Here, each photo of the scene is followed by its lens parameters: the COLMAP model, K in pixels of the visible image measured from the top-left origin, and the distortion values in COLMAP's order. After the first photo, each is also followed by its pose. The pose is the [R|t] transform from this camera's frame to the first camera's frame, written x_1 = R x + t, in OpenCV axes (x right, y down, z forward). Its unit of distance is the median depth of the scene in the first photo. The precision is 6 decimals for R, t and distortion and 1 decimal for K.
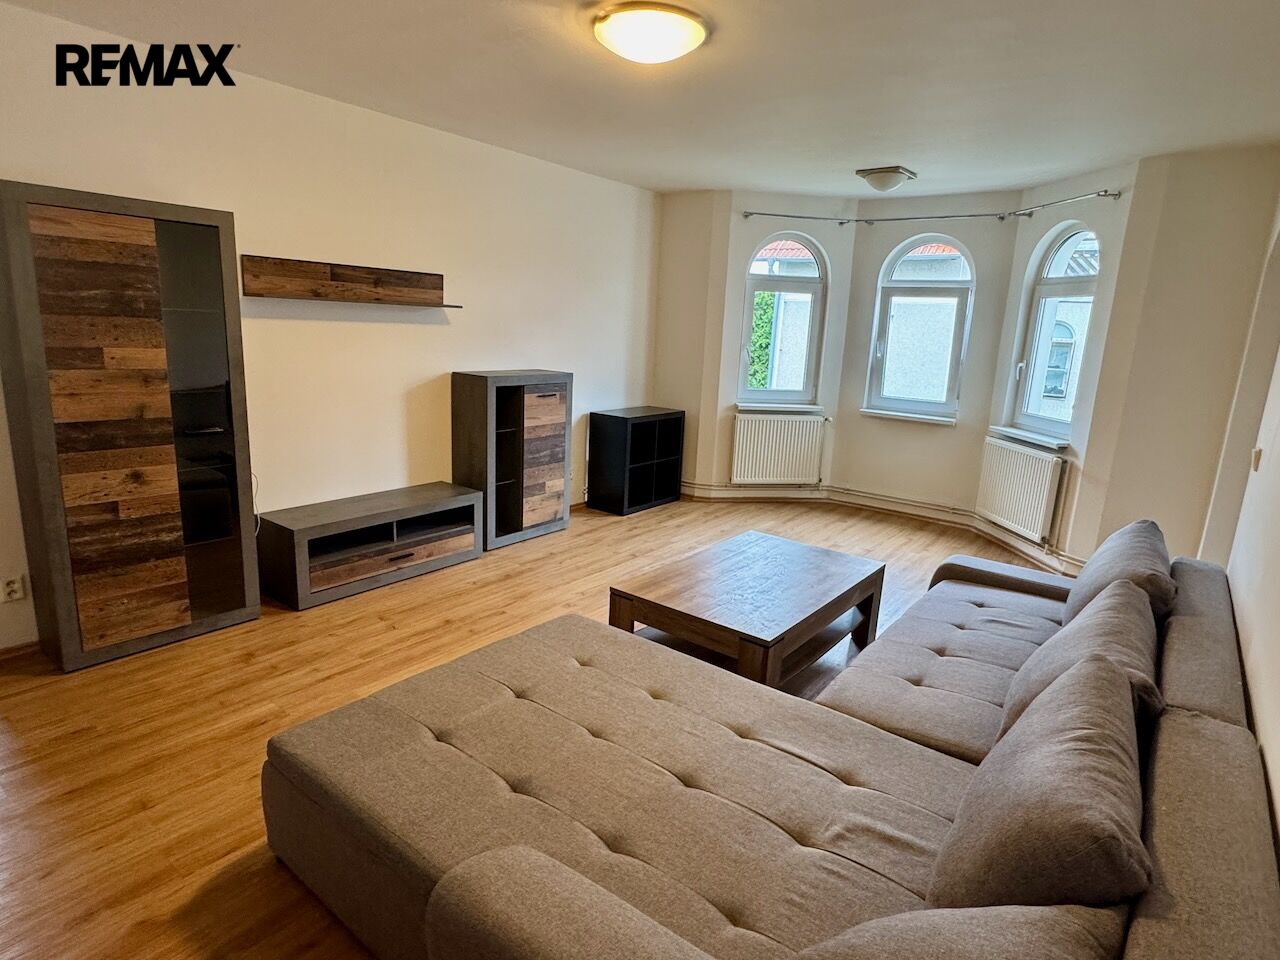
lens RADIAL K [[718.6, 0, 640.0], [0, 718.6, 480.0], [0, 0, 1]] dist [0.000426, -0.000299]
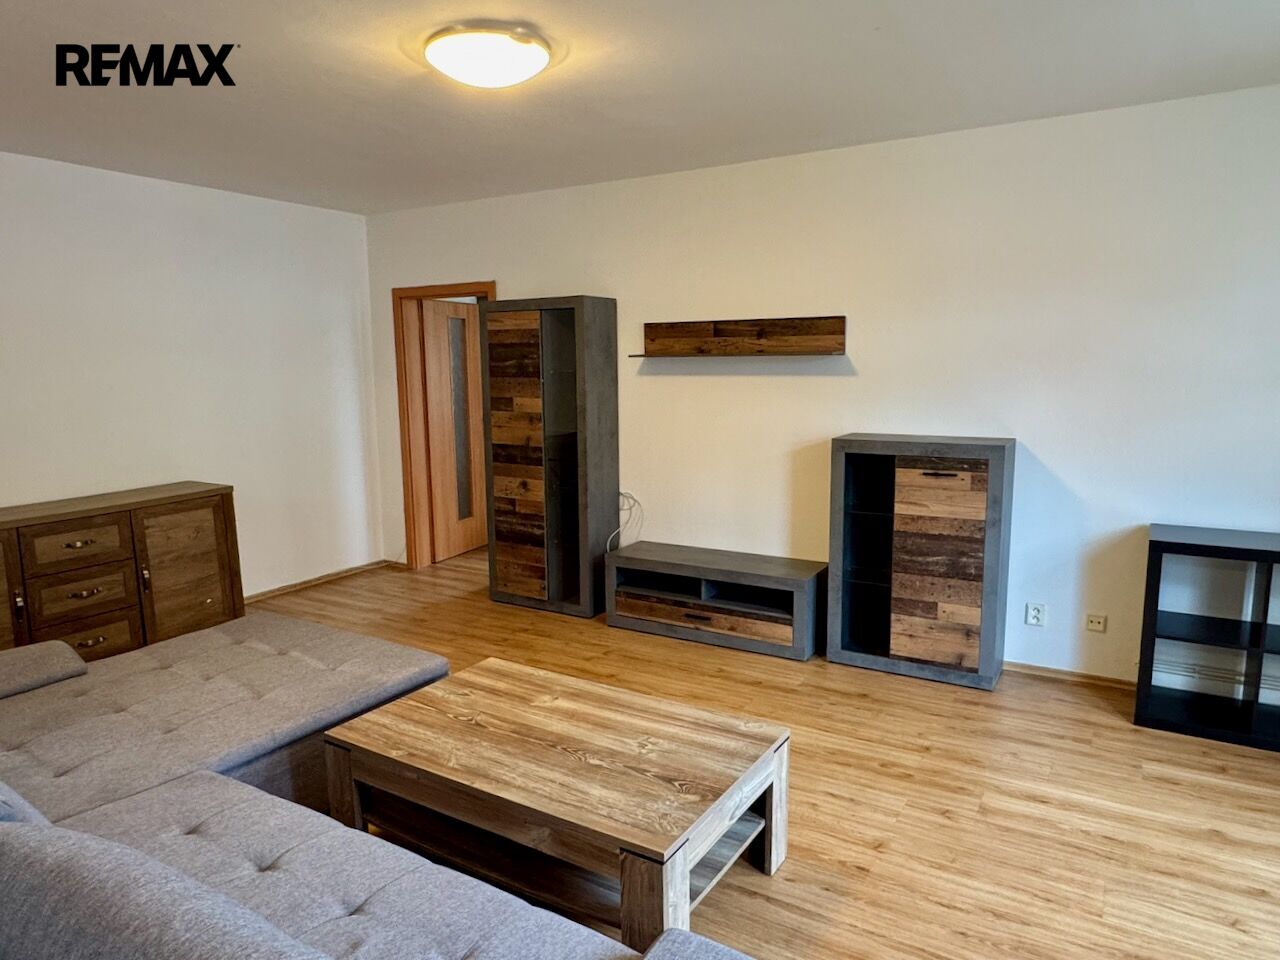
lens RADIAL K [[835.7, 0, 635.6], [0, 835.7, 483.1], [0, 0, 1]] dist [0.000372, 0.000218]
pose [[0.093102, 0.097849, -0.990837, 0.628383], [-0.197656, 0.977169, 0.077927, -0.115744], [0.975840, 0.188589, 0.110317, 0.644457]]
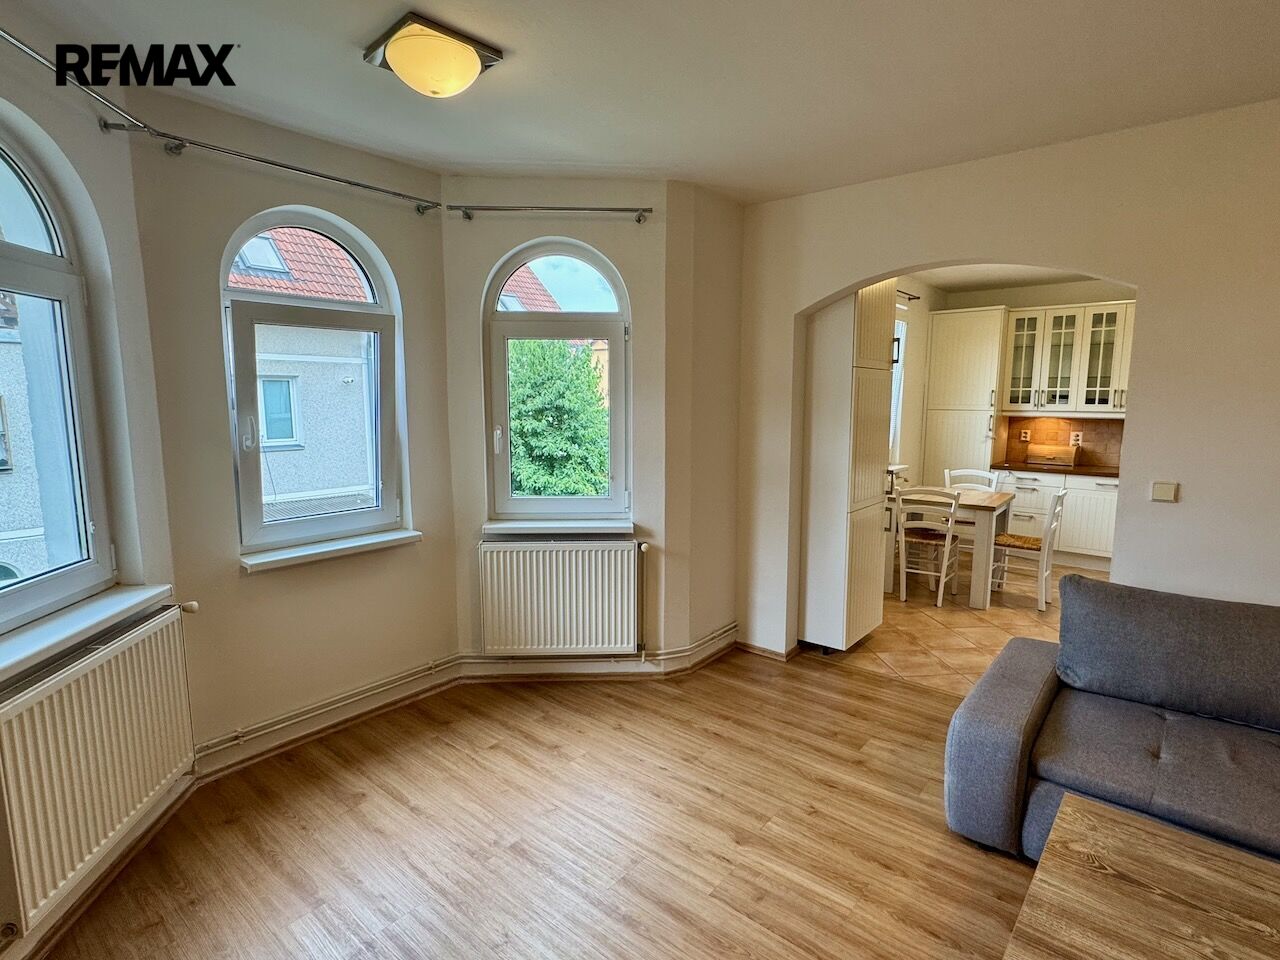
lens RADIAL K [[654.6, 0, 640.0], [0, 654.6, 480.0], [0, 0, 1]] dist [0.003162, 0.000749]
pose [[0.052609, -0.176596, 0.982876, -0.109802], [0.215860, 0.962981, 0.161468, -0.209723], [-0.975006, 0.203669, 0.088782, 0.907333]]
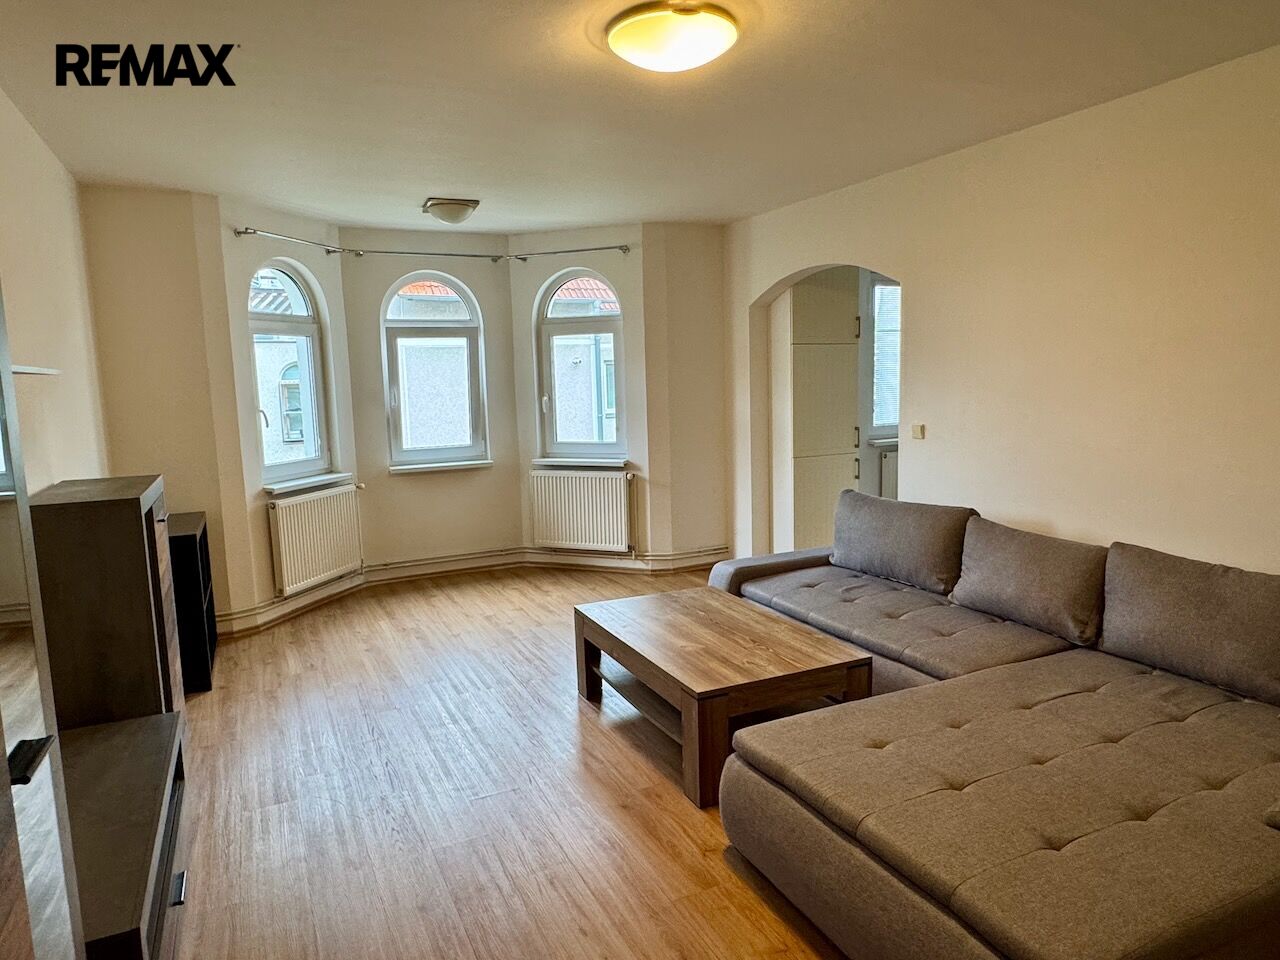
lens RADIAL K [[811.9, 0, 640.0], [0, 811.9, 480.0], [0, 0, 1]] dist [-0.002488, 0.001151]
pose [[0.454095, -0.171803, 0.874232, -0.521959], [0.238764, 0.968807, 0.066369, -0.100017], [-0.858364, 0.178597, 0.480951, 0.363954]]
